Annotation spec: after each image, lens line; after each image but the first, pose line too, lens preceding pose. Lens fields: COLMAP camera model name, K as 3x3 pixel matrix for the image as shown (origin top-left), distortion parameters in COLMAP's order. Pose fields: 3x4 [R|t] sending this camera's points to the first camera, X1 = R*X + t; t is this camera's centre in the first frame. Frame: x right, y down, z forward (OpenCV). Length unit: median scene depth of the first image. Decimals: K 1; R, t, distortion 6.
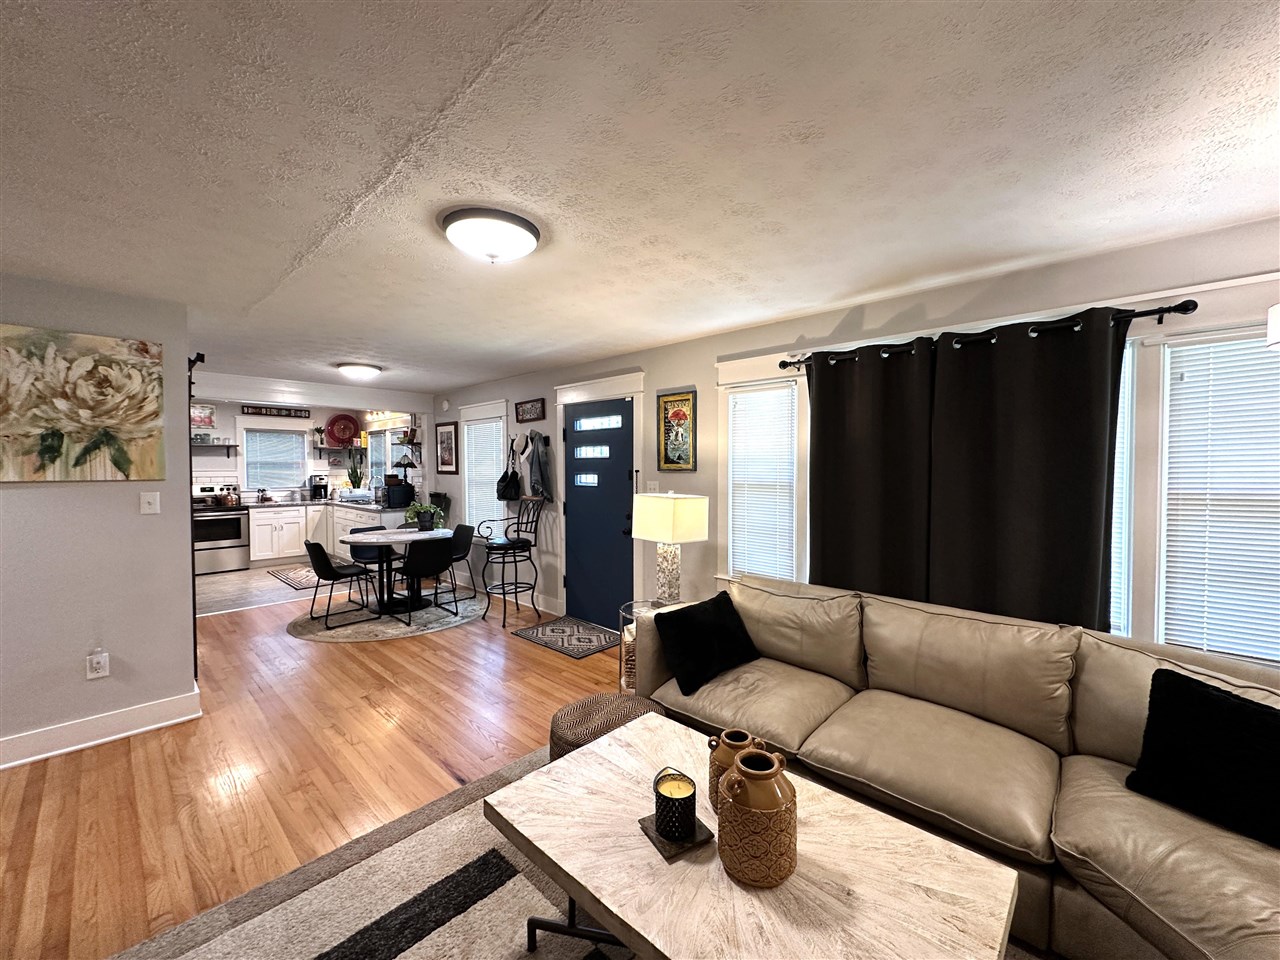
lens RADIAL K [[508.5, 0, 638.5], [0, 508.5, 480.5], [0, 0, 1]] dist [-0.001347, 0.000682]
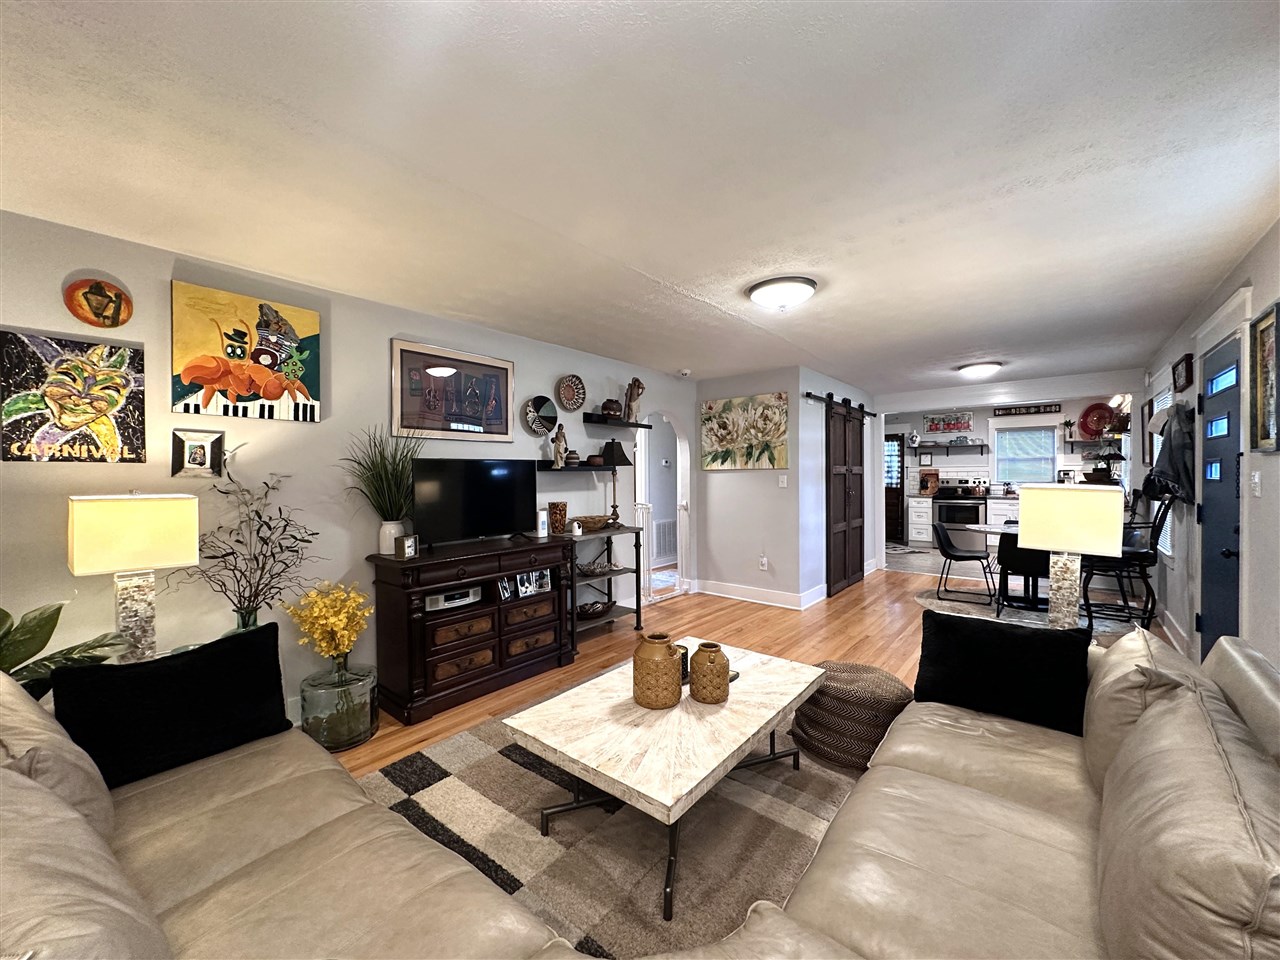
lens RADIAL K [[508.5, 0, 641.6], [0, 508.5, 481.0], [0, 0, 1]] dist [-0.001347, 0.000682]
pose [[0.067617, 0.017474, -0.997558, 0.499469], [-0.016604, 0.999728, 0.016387, 0.013442], [0.997573, 0.015455, 0.067888, 0.233485]]
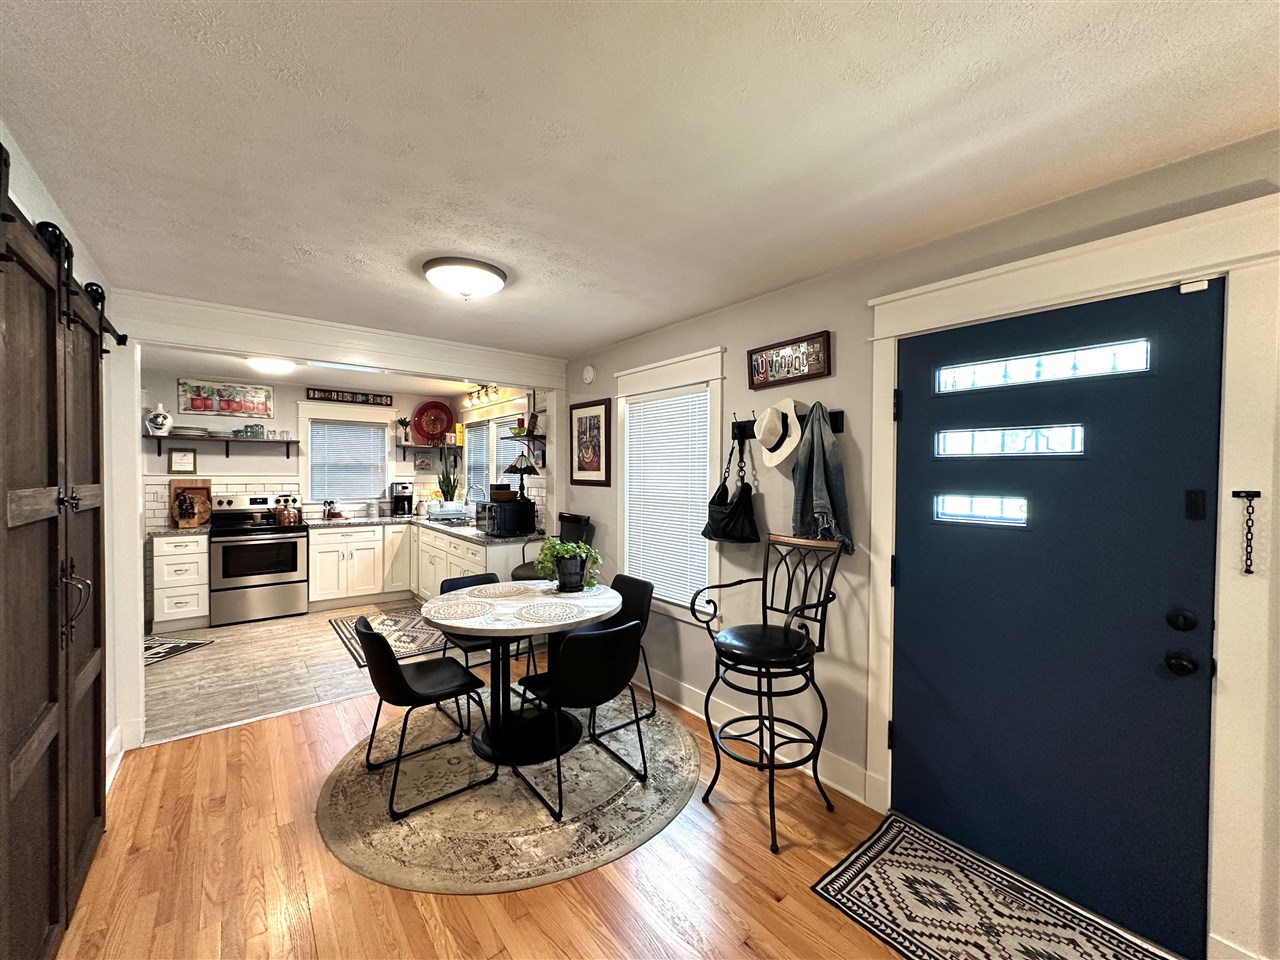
lens RADIAL K [[508.5, 0, 638.1], [0, 508.5, 480.3], [0, 0, 1]] dist [-0.001347, 0.000682]
pose [[0.989636, 0.011113, -0.143167, -0.322969], [-0.012907, 0.999849, -0.011602, -0.017065], [0.143017, 0.013330, 0.989631, 0.560632]]
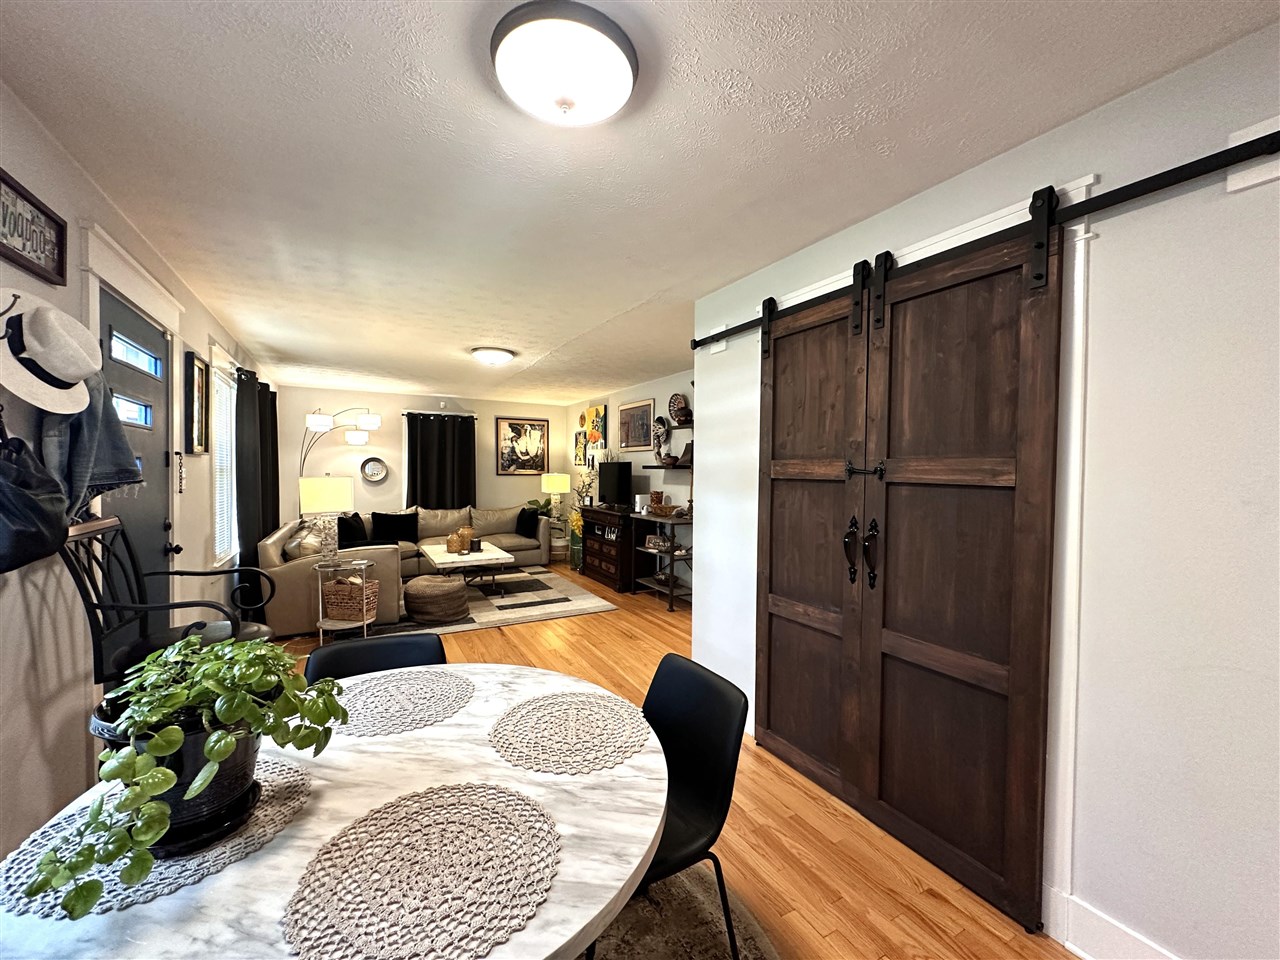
lens RADIAL K [[508.5, 0, 638.0], [0, 508.5, 481.2], [0, 0, 1]] dist [-0.001347, 0.000682]
pose [[-0.953055, -0.015848, 0.302384, -0.706272], [-0.002402, 0.998994, 0.044786, -0.012175], [-0.302789, 0.041957, -0.952134, 1.325048]]
